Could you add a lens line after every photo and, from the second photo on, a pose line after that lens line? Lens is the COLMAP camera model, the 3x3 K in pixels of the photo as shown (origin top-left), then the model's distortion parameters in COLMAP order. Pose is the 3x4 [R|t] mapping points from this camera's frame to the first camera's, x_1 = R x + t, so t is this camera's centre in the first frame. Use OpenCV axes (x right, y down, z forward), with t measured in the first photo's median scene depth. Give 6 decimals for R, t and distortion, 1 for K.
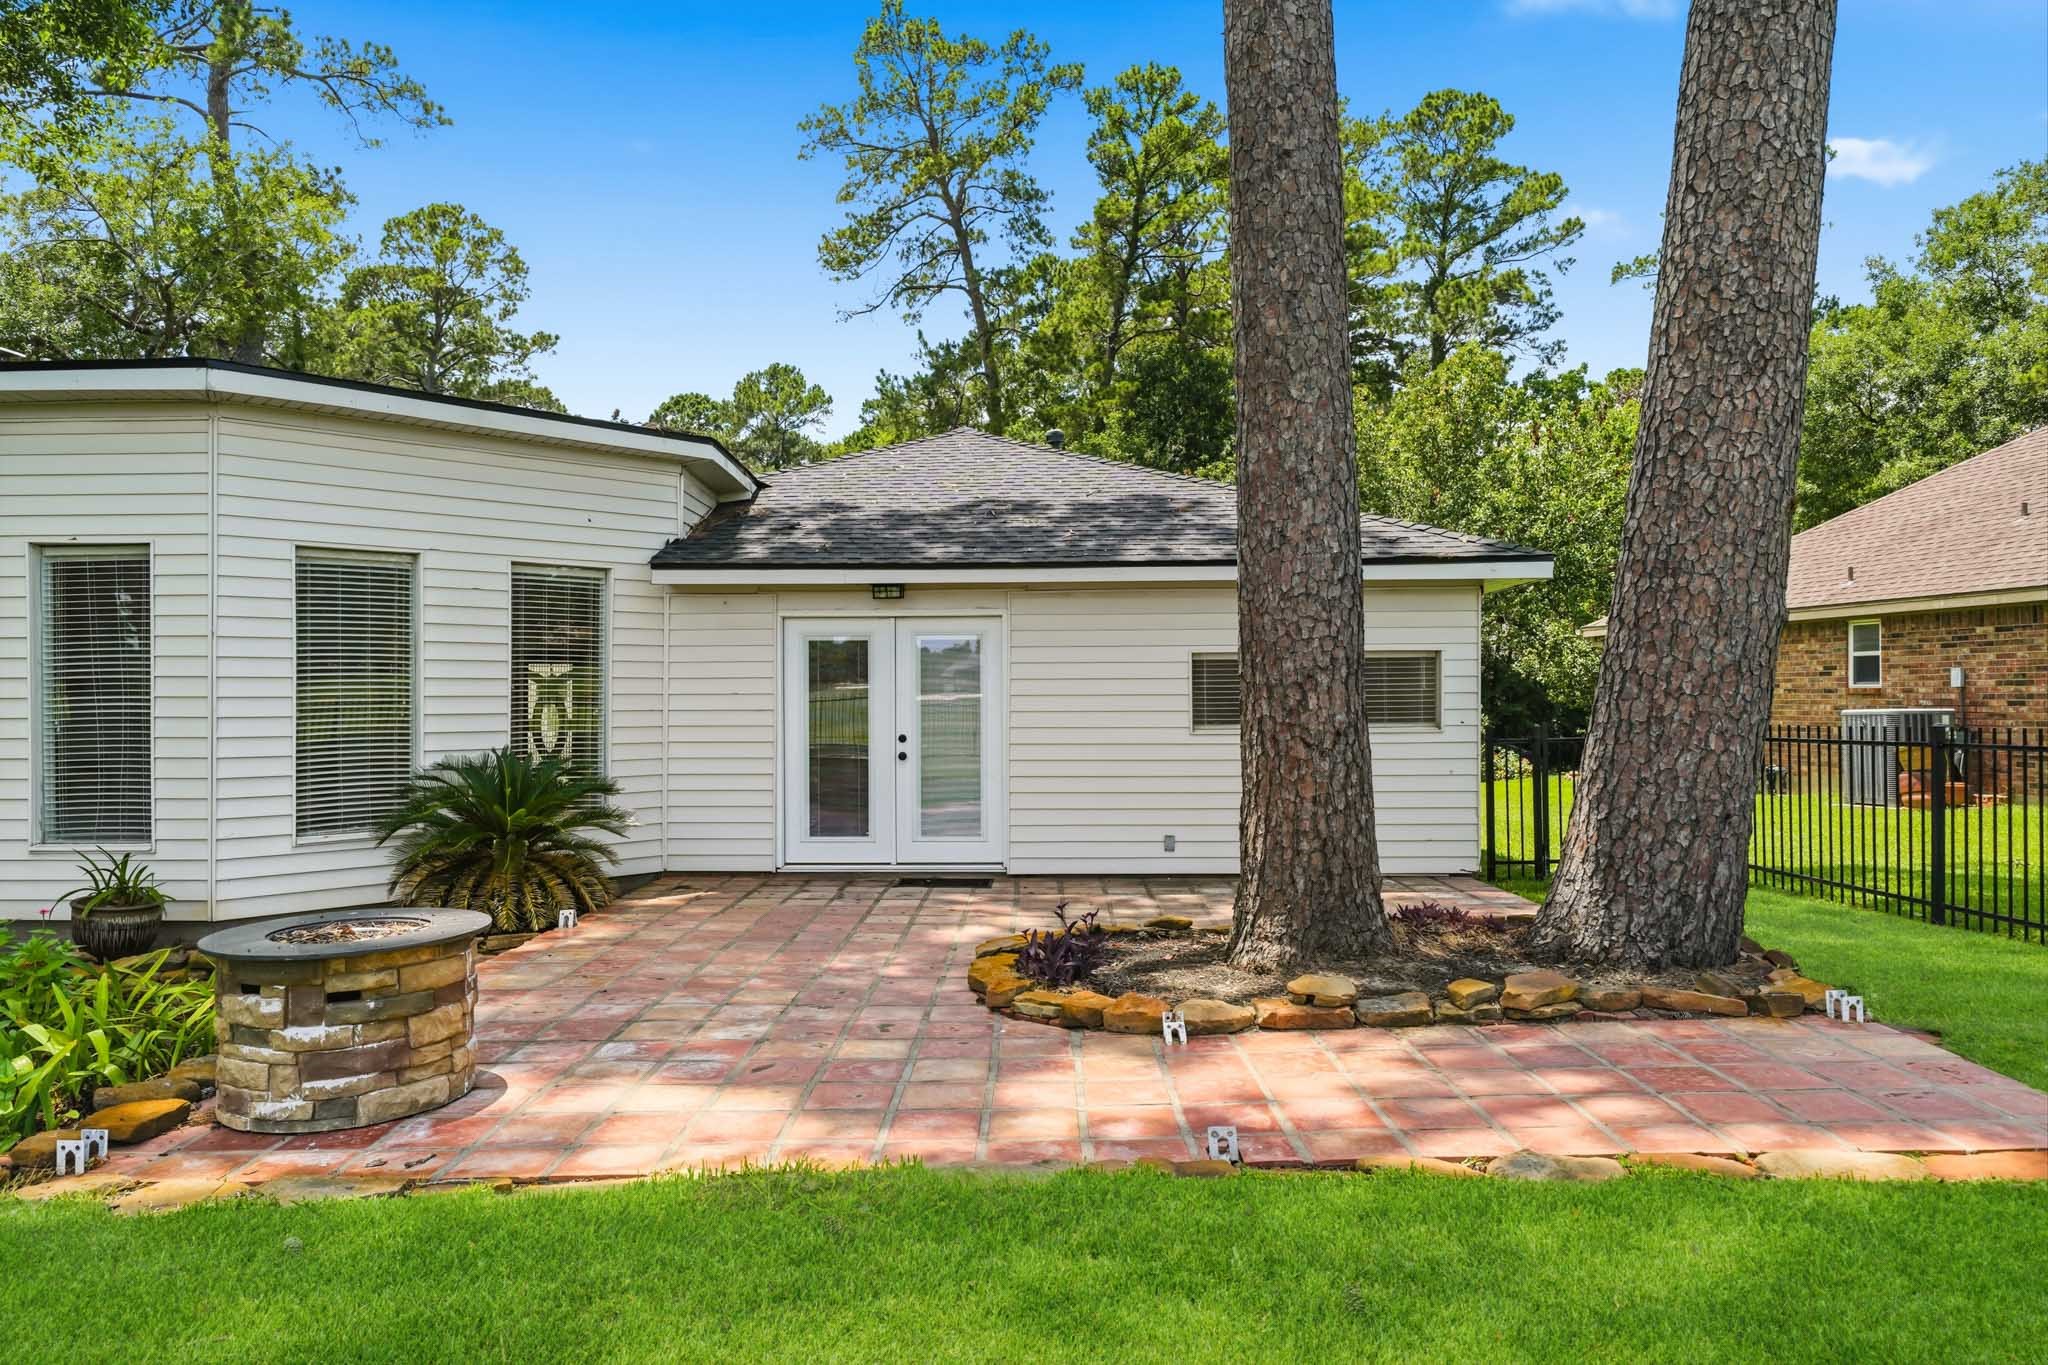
lens RADIAL K [[1302.6, 0, 1018.8], [0, 1302.6, 683.3], [0, 0, 1]] dist [0.001677, -0.000886]
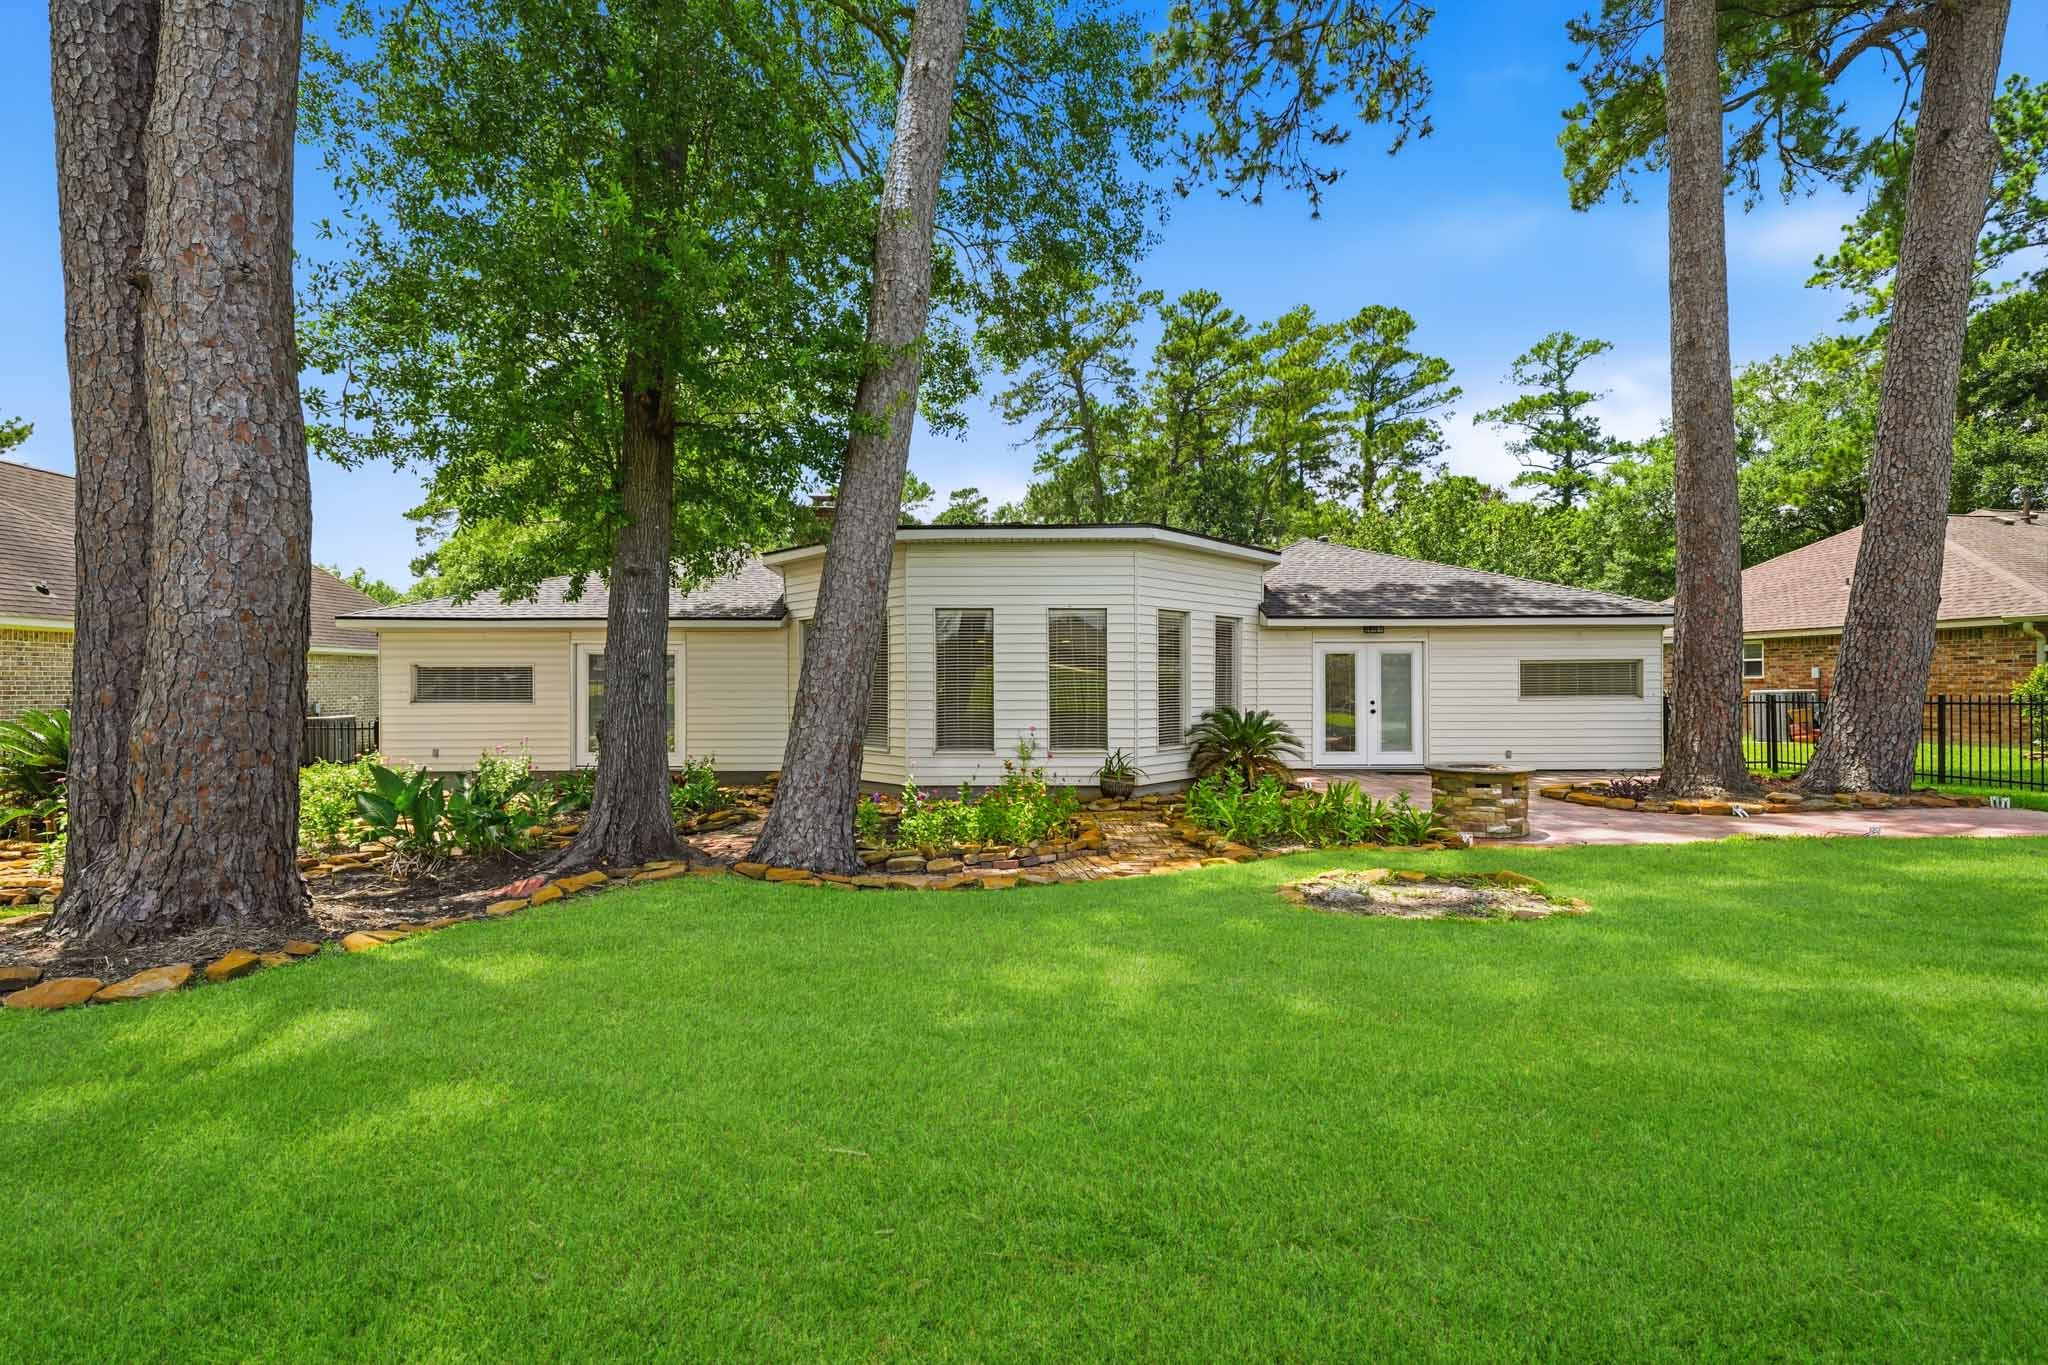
lens RADIAL K [[877.9, 0, 1017.7], [0, 877.9, 679.4], [0, 0, 1]] dist [0.007126, -0.001228]
pose [[0.999718, 0.001086, 0.023741, -0.416578], [-0.001155, 0.999995, 0.002887, 0.002097], [-0.023738, -0.002913, 0.999714, -0.211662]]
